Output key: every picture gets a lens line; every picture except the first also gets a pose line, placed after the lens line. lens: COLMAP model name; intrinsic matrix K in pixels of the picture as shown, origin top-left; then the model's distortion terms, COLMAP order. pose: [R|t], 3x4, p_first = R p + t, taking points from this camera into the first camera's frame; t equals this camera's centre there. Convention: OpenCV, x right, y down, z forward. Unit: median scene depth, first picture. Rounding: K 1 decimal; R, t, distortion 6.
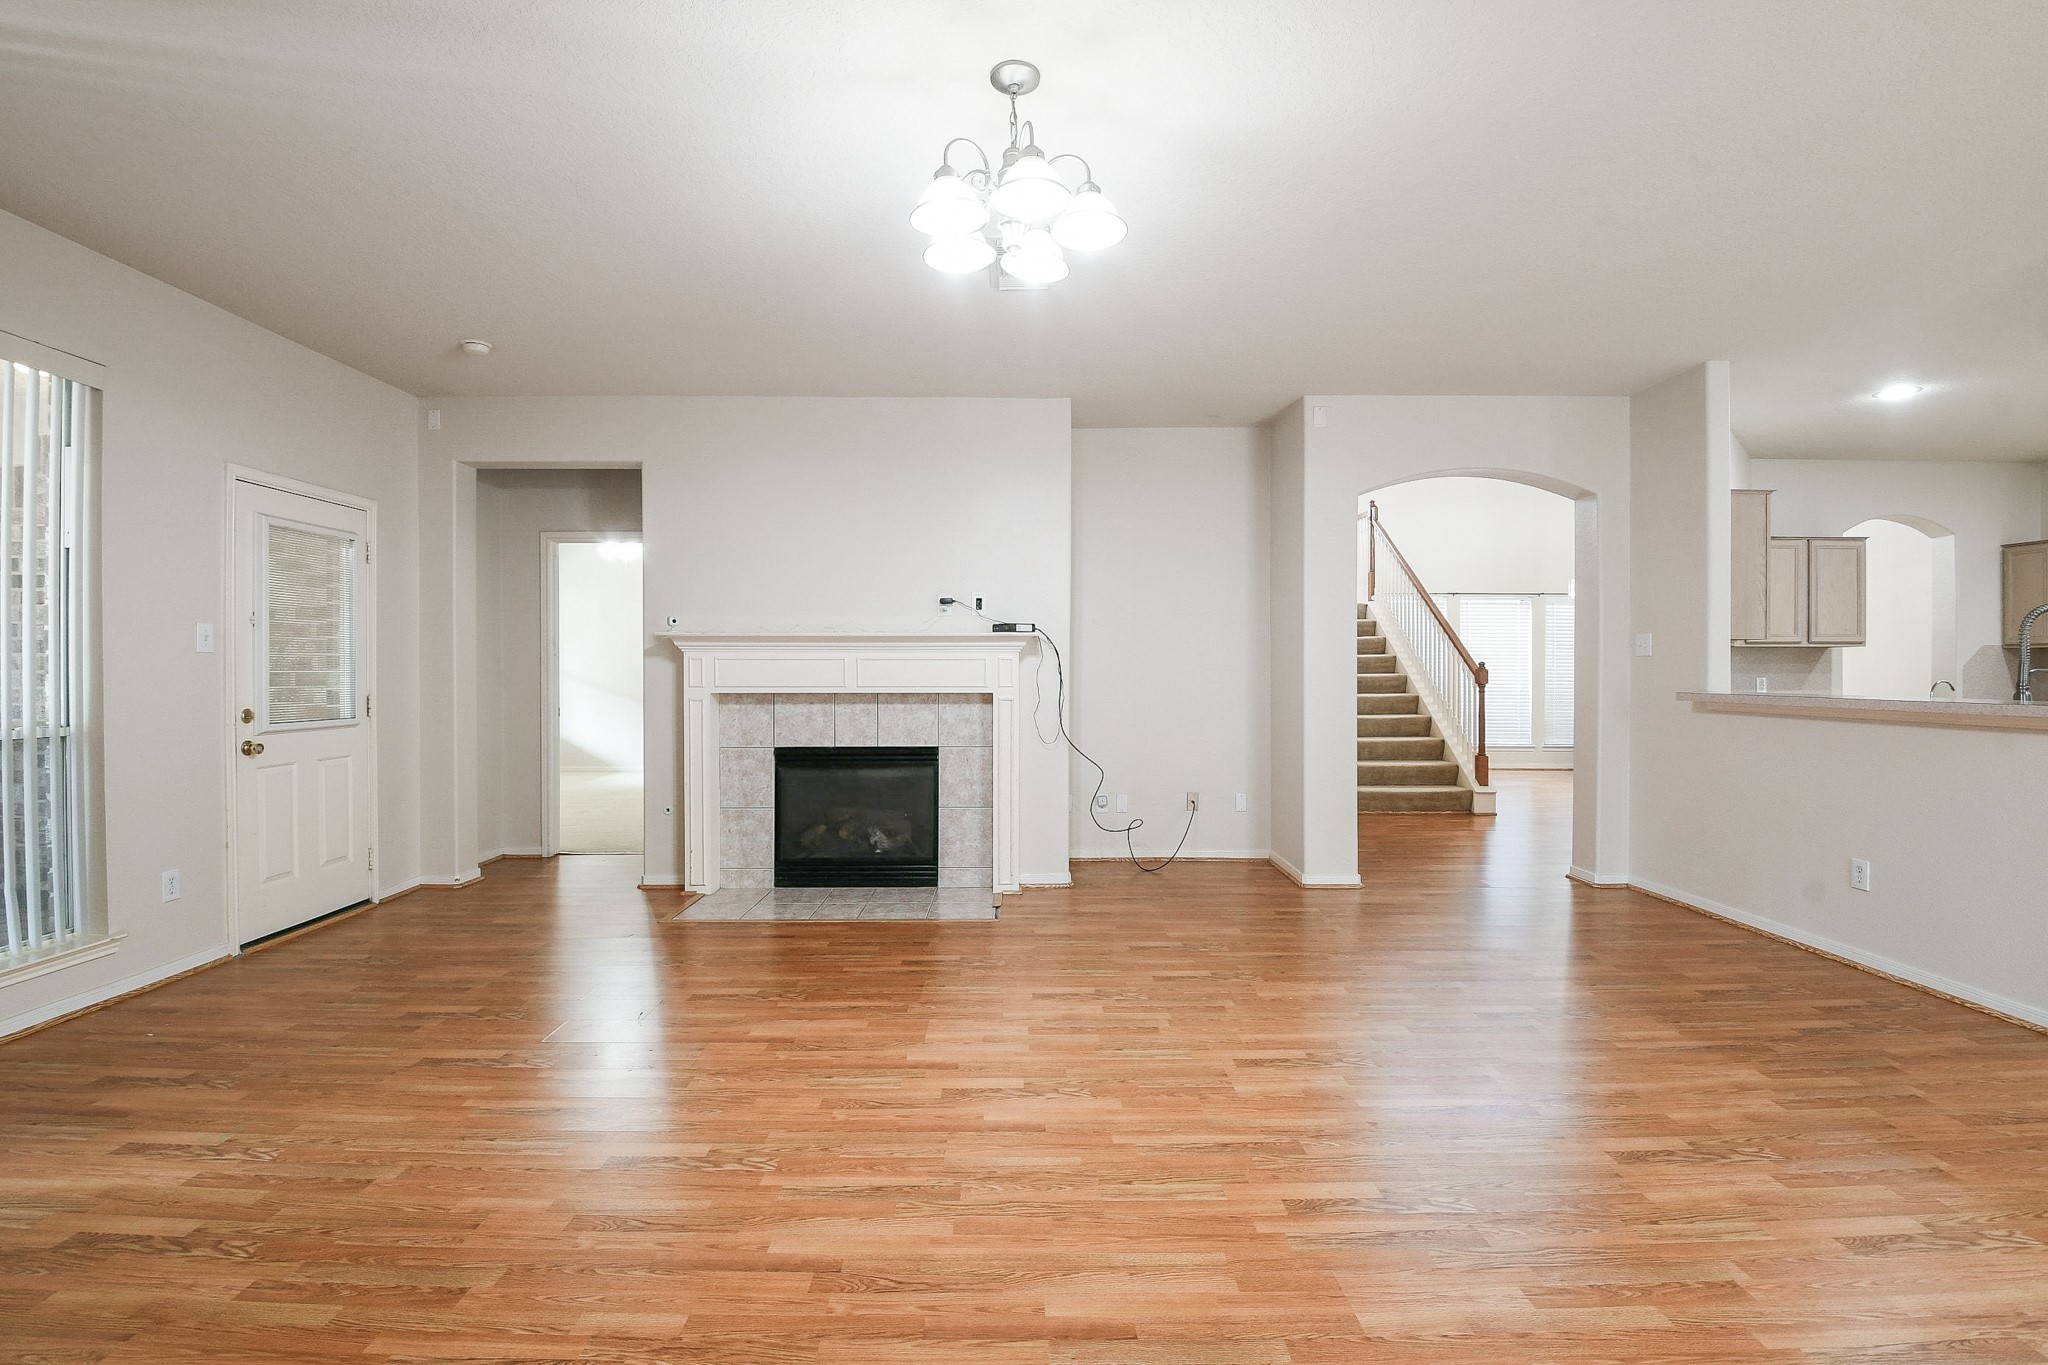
lens RADIAL K [[918.1, 0, 1006.0], [0, 918.1, 666.0], [0, 0, 1]] dist [-0.012231, -0.004196]
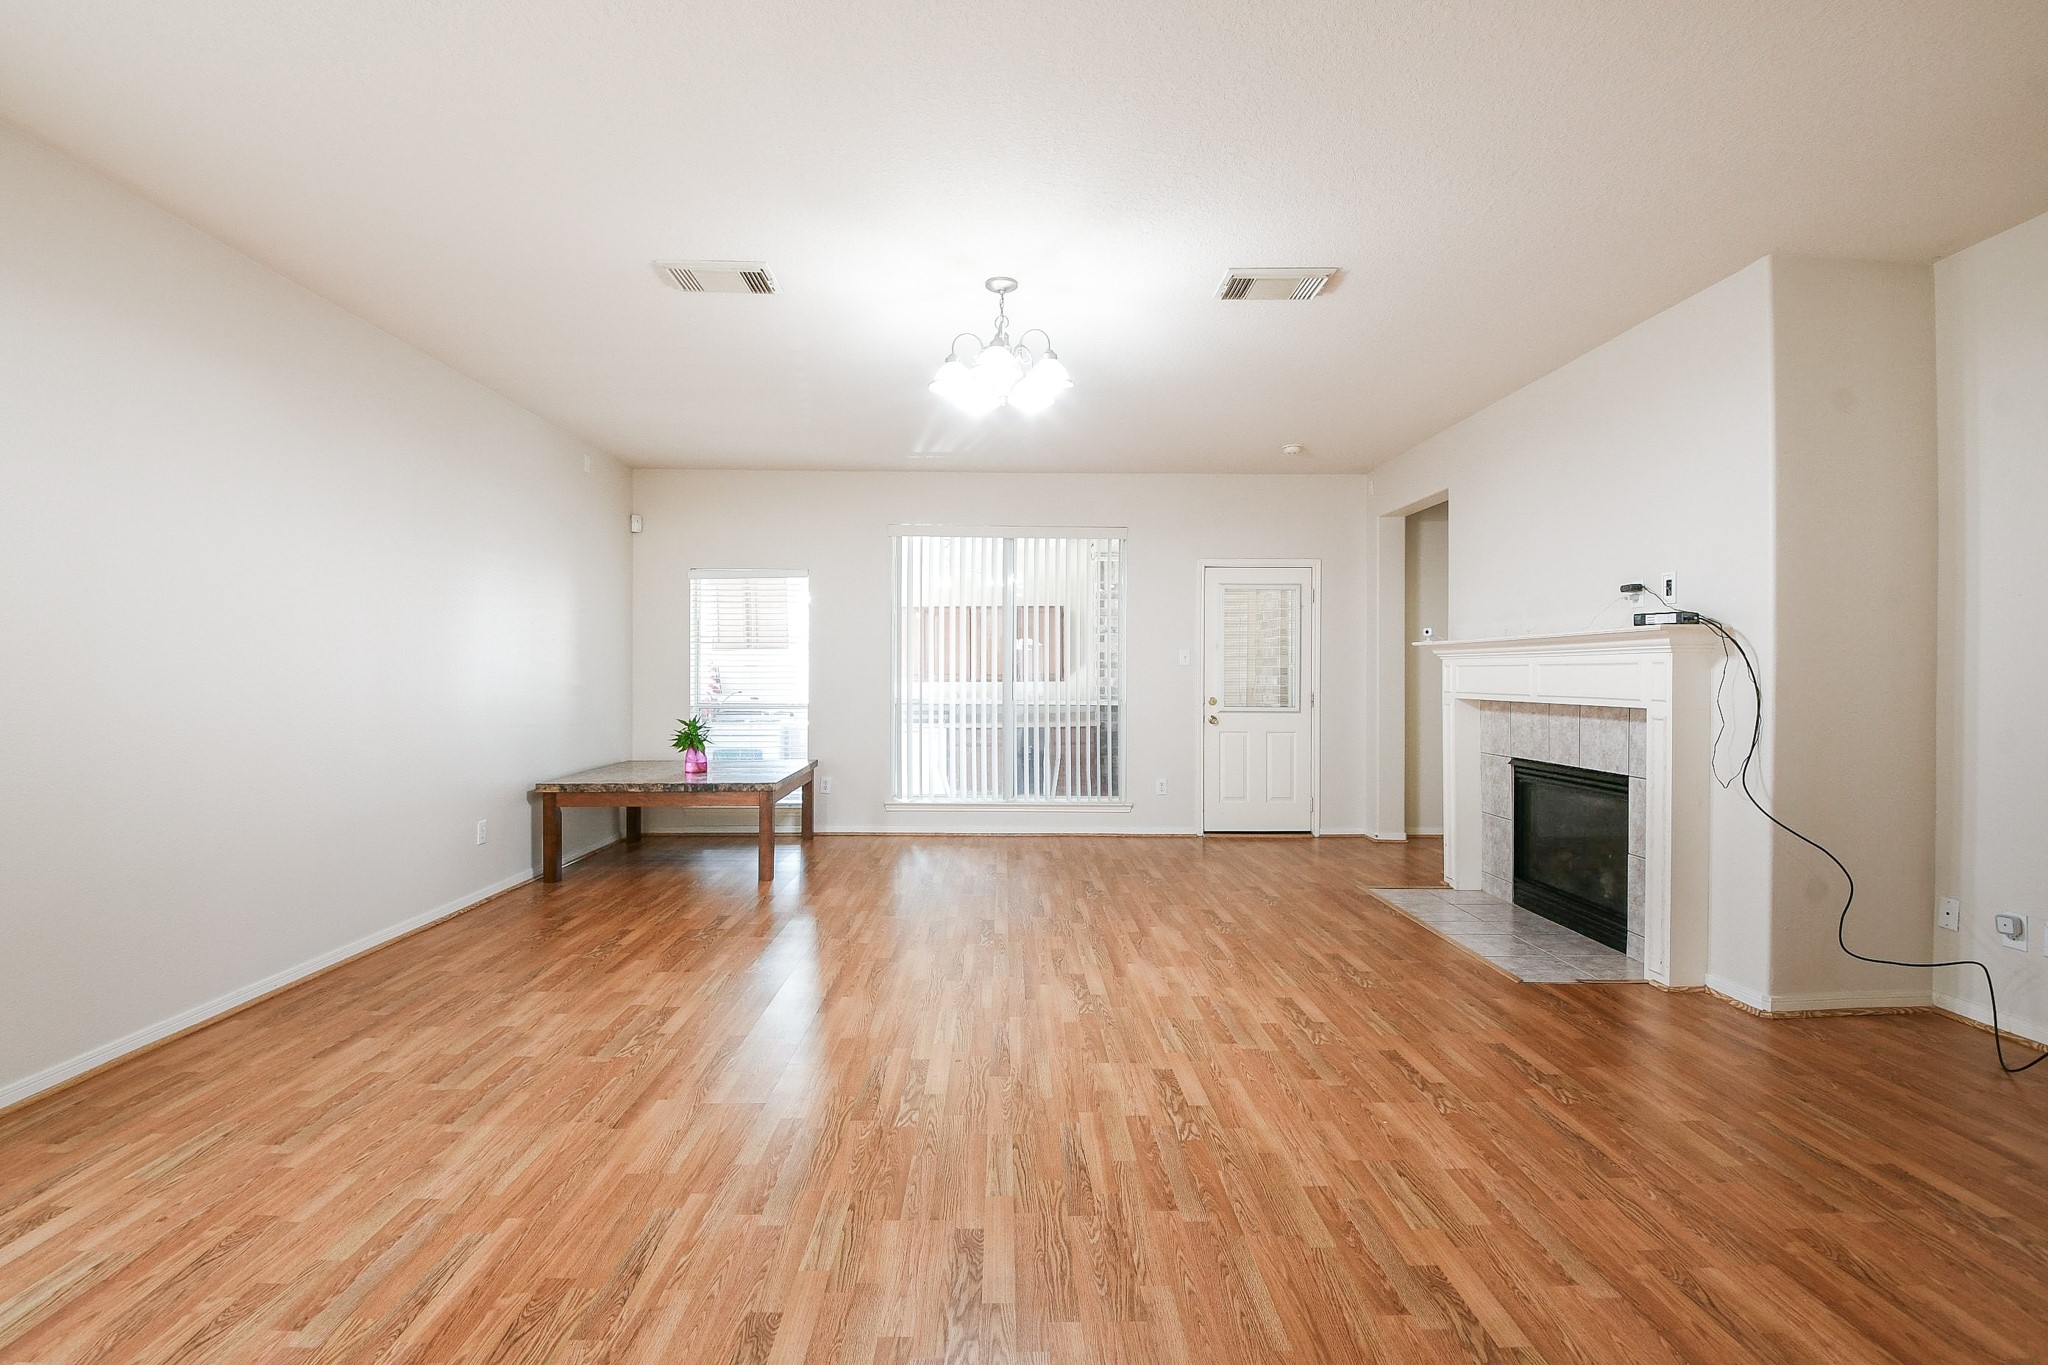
lens RADIAL K [[918.1, 0, 1011.7], [0, 918.1, 682.7], [0, 0, 1]] dist [-0.012231, -0.004196]
pose [[-0.005183, 0.009374, -0.999943, 0.728899], [-0.003628, 0.999949, 0.009393, 0.003638], [0.999980, 0.003677, -0.005149, 0.495119]]
